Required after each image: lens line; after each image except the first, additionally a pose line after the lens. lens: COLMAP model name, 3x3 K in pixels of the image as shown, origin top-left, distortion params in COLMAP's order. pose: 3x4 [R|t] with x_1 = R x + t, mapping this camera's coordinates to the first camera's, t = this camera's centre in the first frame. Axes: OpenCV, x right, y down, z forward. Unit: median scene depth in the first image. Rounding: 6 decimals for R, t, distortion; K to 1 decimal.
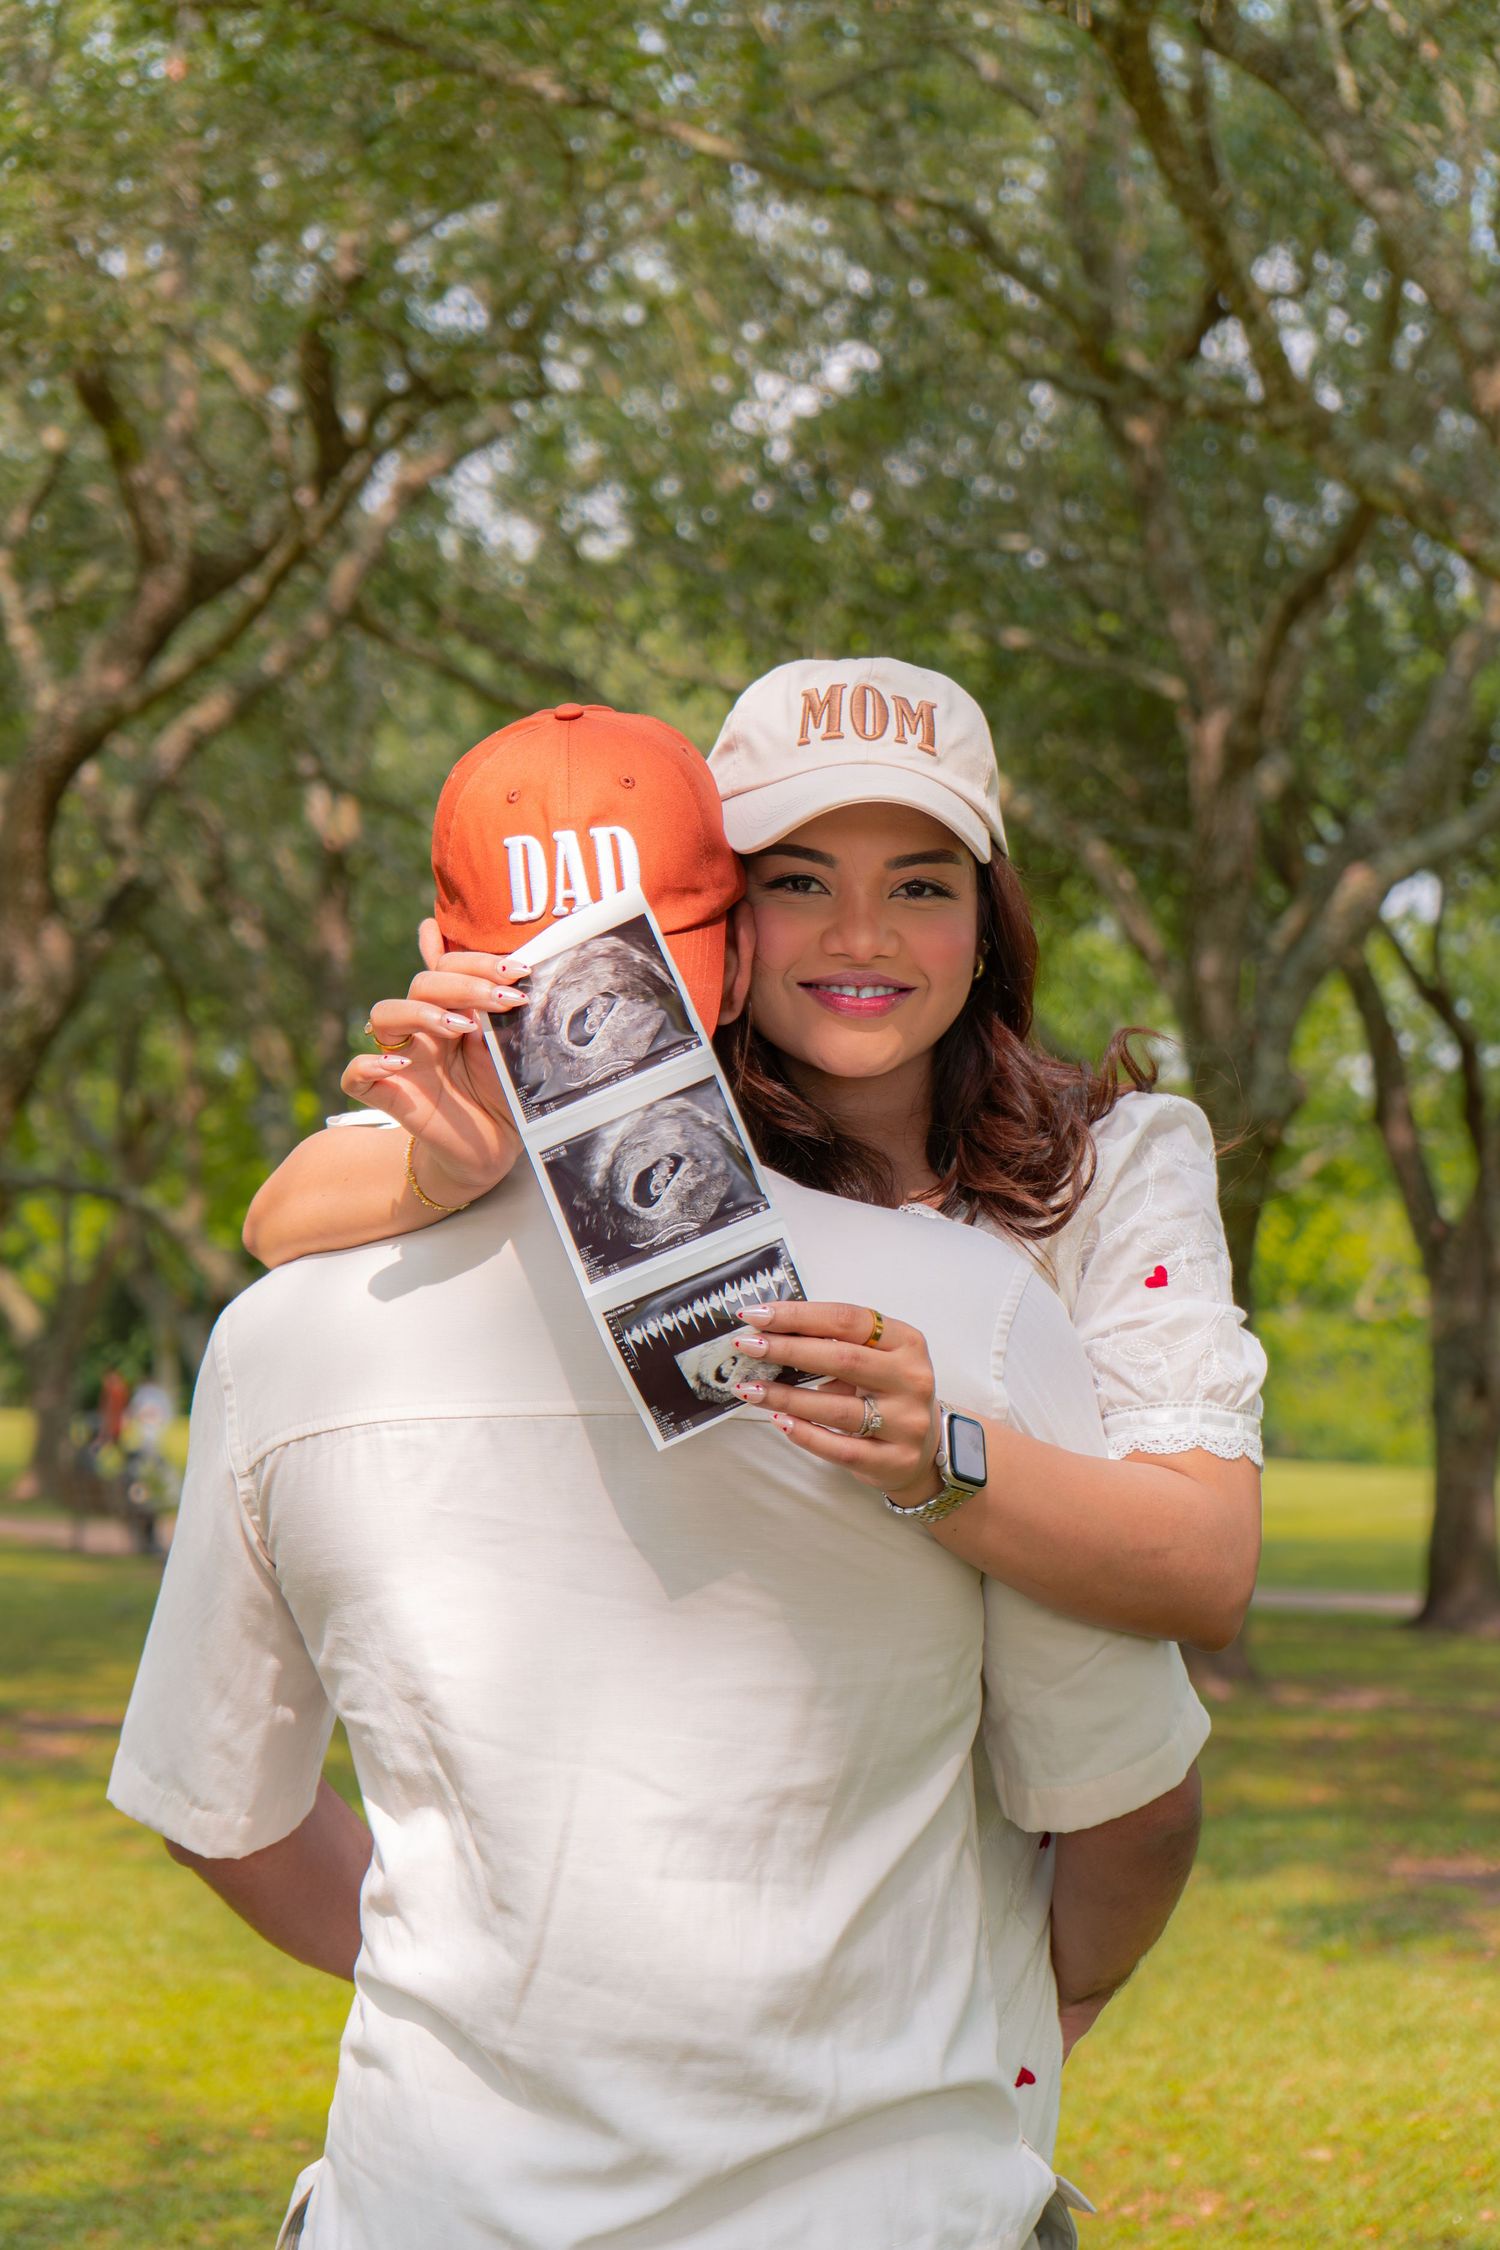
lens RADIAL K [[4404.9, 0, 787.6], [0, 4404.9, 1125.1], [0, 0, 1]] dist [0.003664, 0.327319]
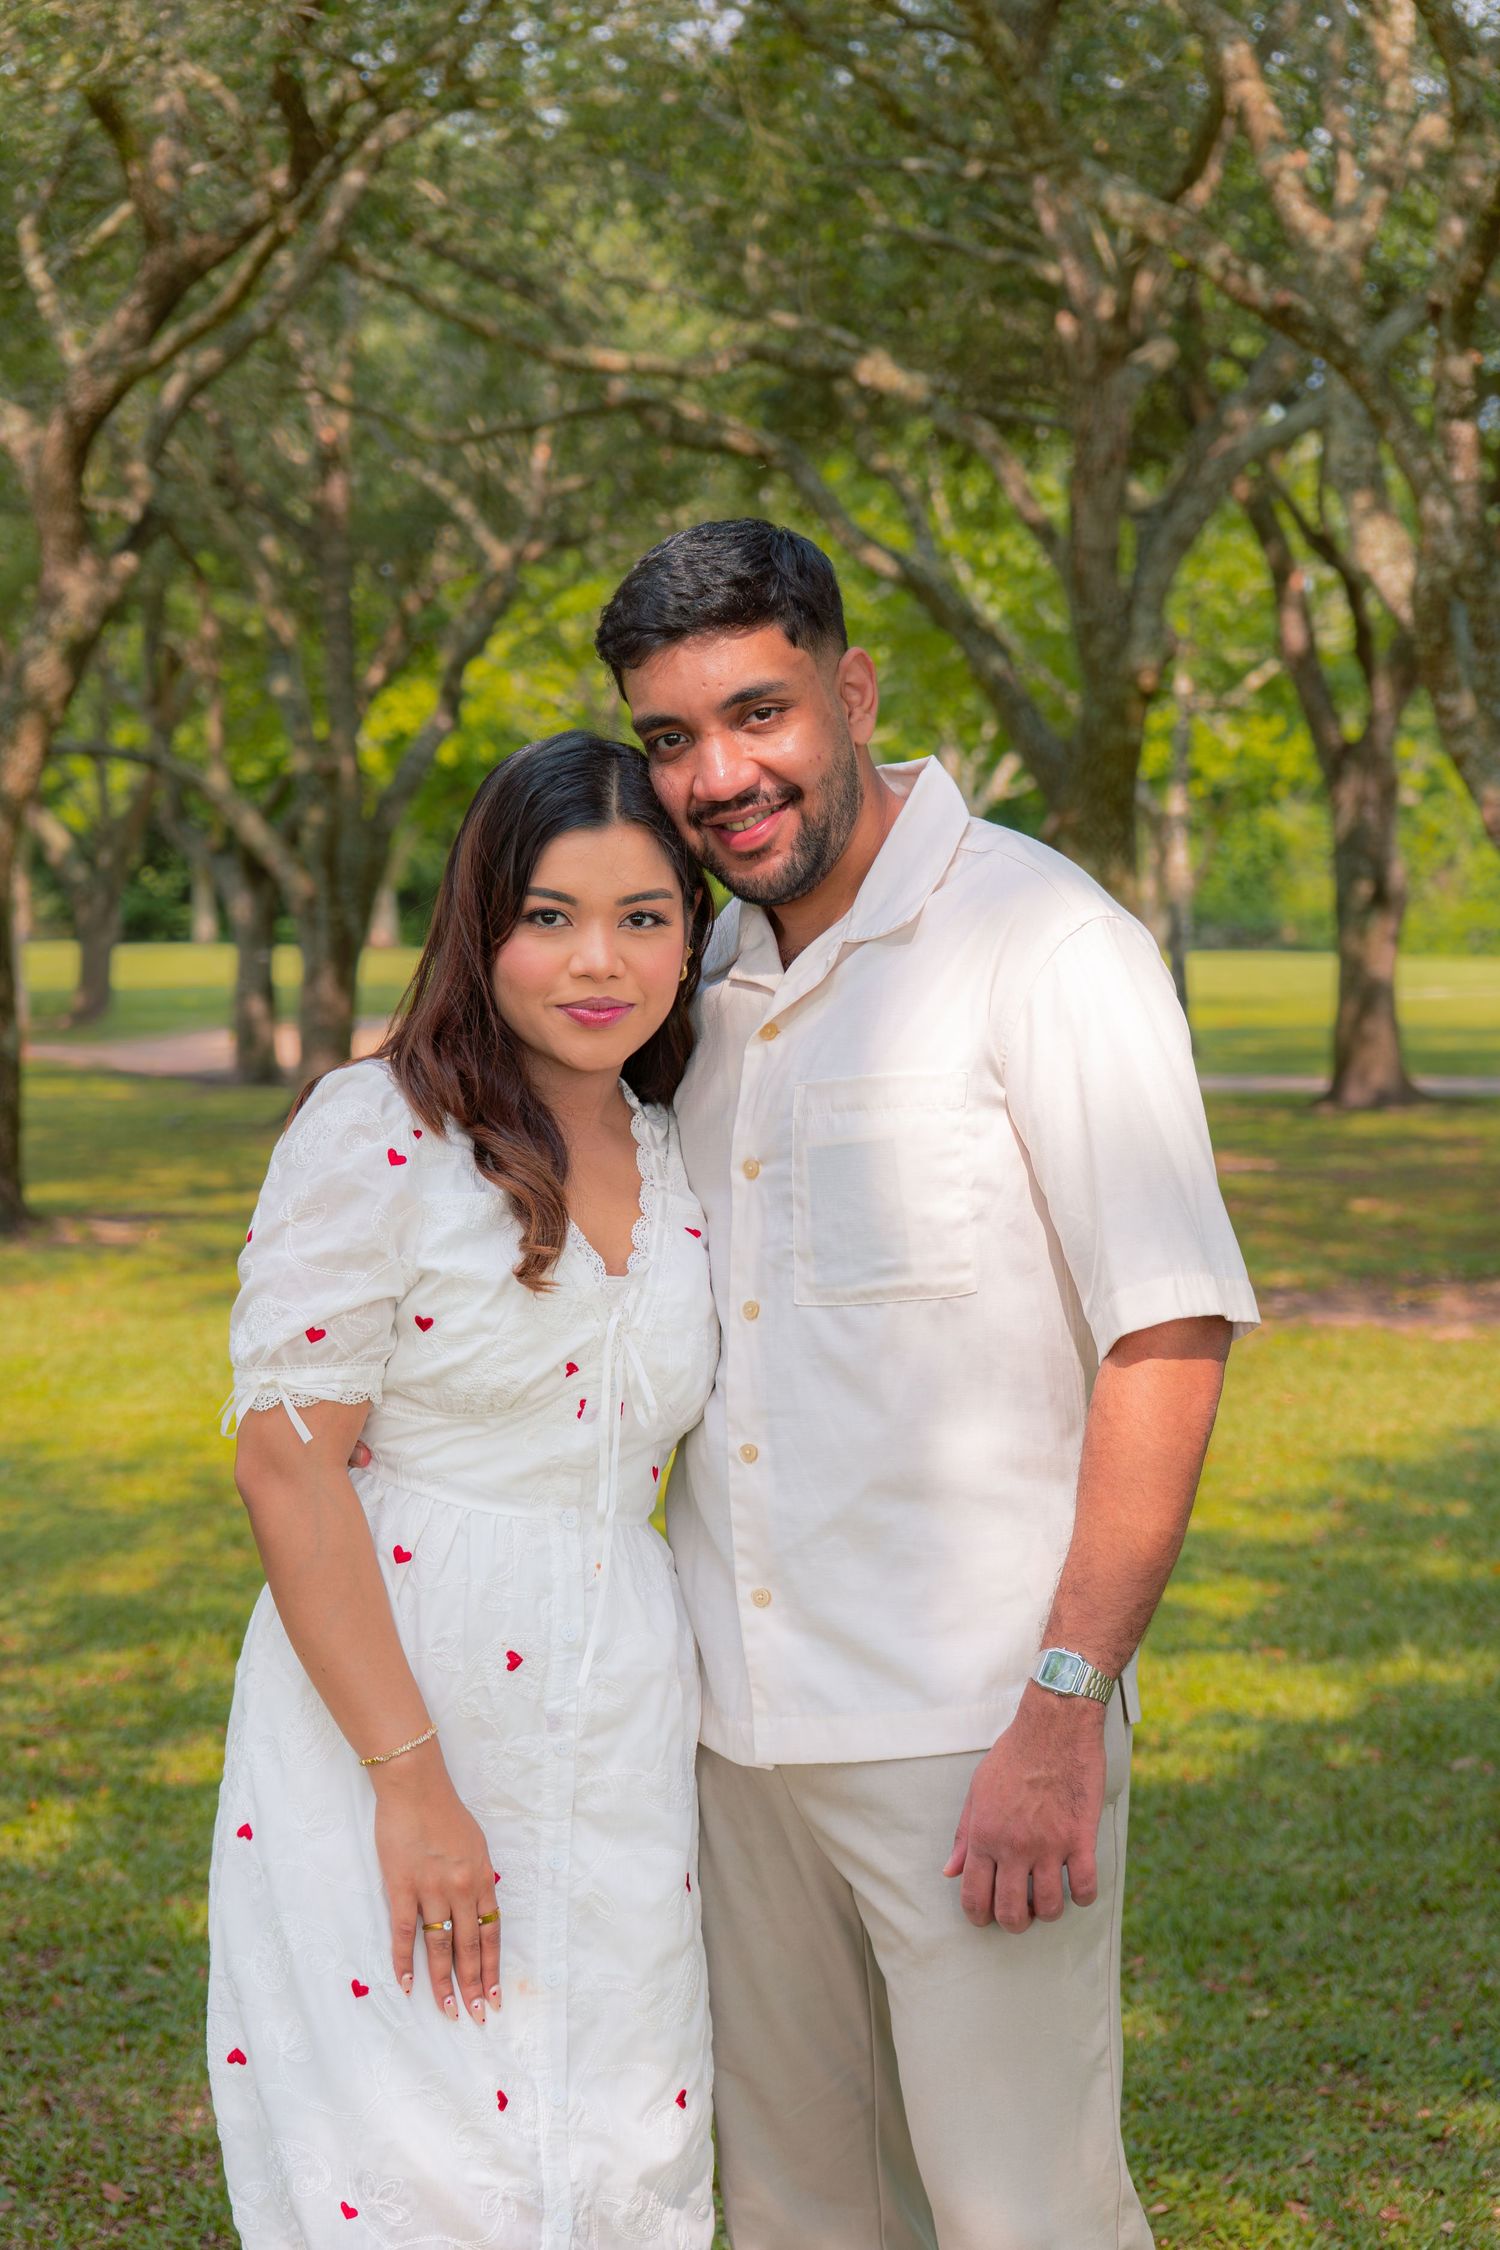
lens RADIAL K [[4404.9, 0, 787.6], [0, 4404.9, 1125.1], [0, 0, 1]] dist [0.003664, 0.327319]
pose [[0.999537, -0.028772, -0.009863, 0.023832], [0.029708, 0.993085, 0.113581, -0.017185], [0.006527, -0.113821, 0.993480, -0.160008]]
